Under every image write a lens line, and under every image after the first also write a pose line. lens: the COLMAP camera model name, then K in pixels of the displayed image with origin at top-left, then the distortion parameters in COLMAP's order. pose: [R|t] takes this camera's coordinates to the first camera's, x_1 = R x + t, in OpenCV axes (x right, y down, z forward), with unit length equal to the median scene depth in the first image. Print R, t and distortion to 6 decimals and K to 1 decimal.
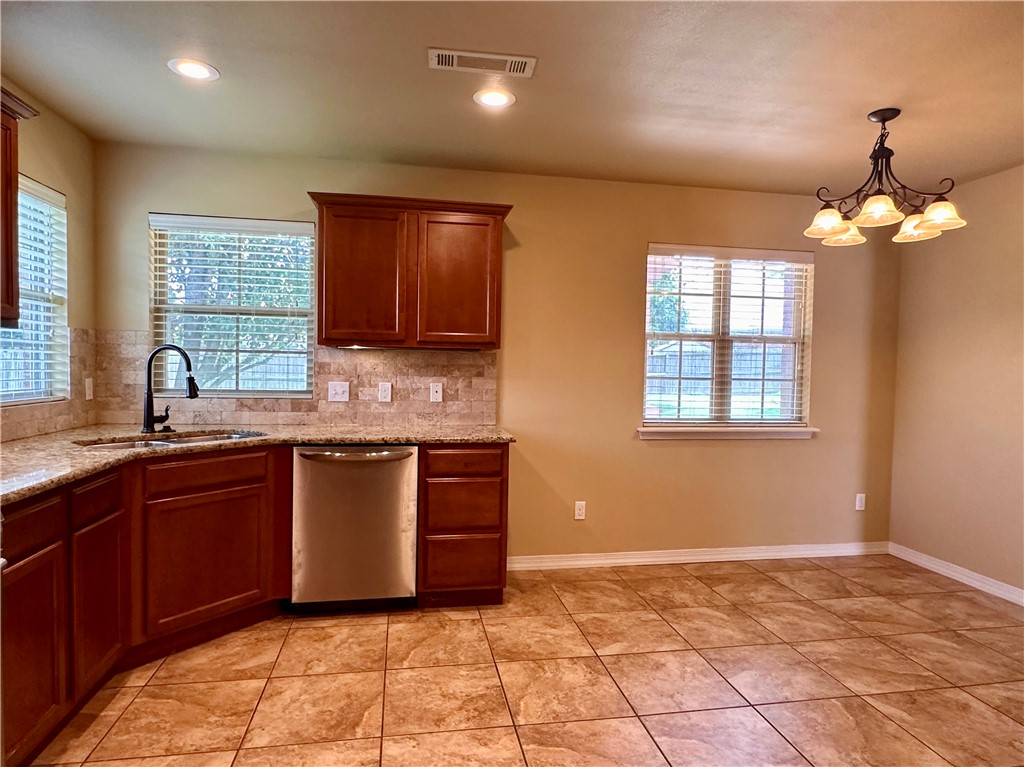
lens RADIAL K [[609.5, 0, 512.0], [0, 609.5, 383.5], [0, 0, 1]] dist [-0.004152, -0.001243]
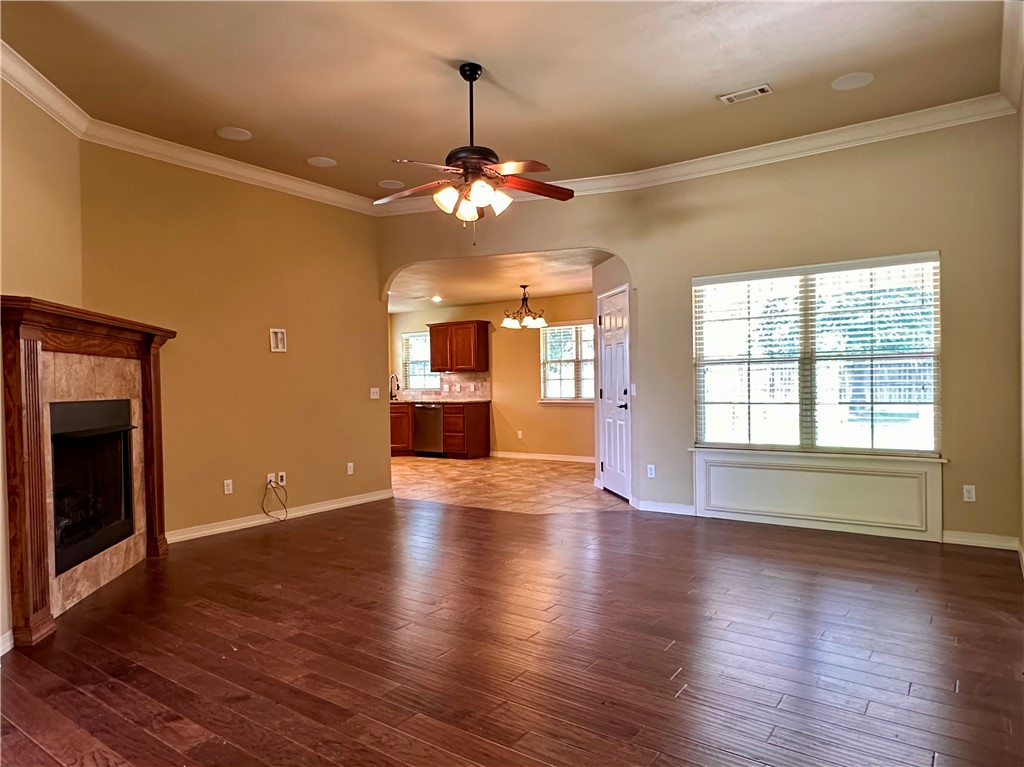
lens RADIAL K [[642.6, 0, 510.0], [0, 642.6, 388.4], [0, 0, 1]] dist [-0.000517, -0.000712]
pose [[0.692737, -0.023456, -0.720808, 2.447728], [0.007328, 0.999648, -0.025488, 0.109797], [0.721153, 0.012375, 0.692666, -1.026935]]
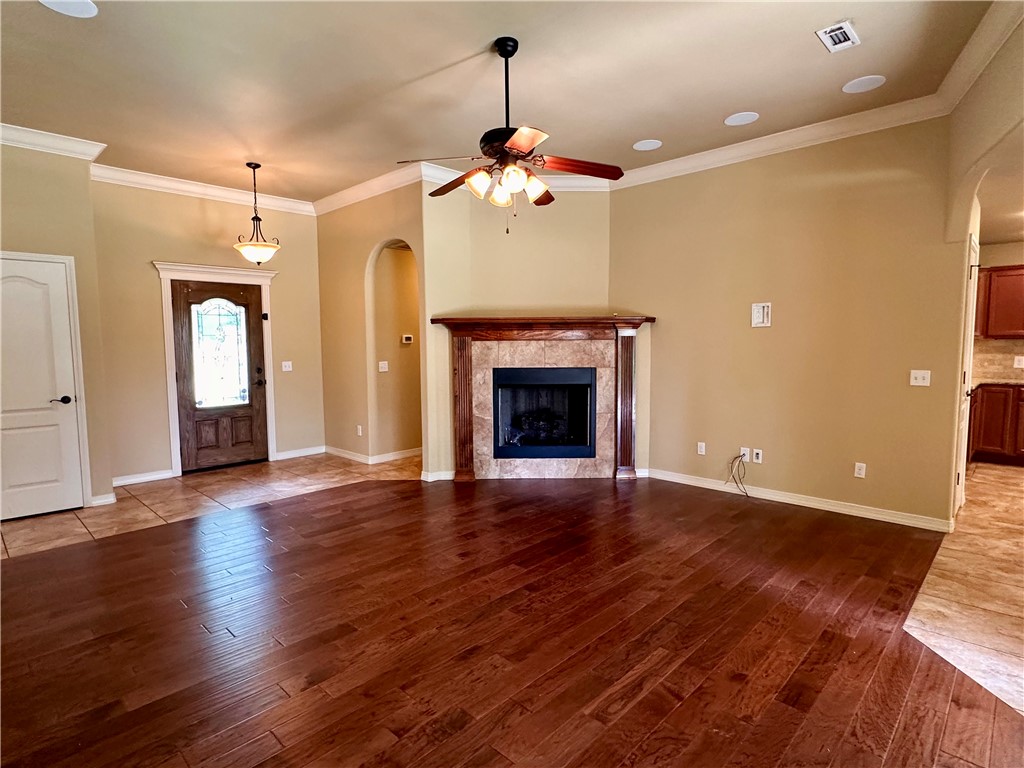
lens RADIAL K [[537.5, 0, 512.0], [0, 537.5, 384.0], [0, 0, 1]] dist [0.000272, 0.000032]
pose [[-0.804114, 0.030949, -0.593669, 2.118773], [-0.028434, 0.995499, 0.090410, -0.002678], [0.593794, 0.089581, -0.799615, 0.550107]]
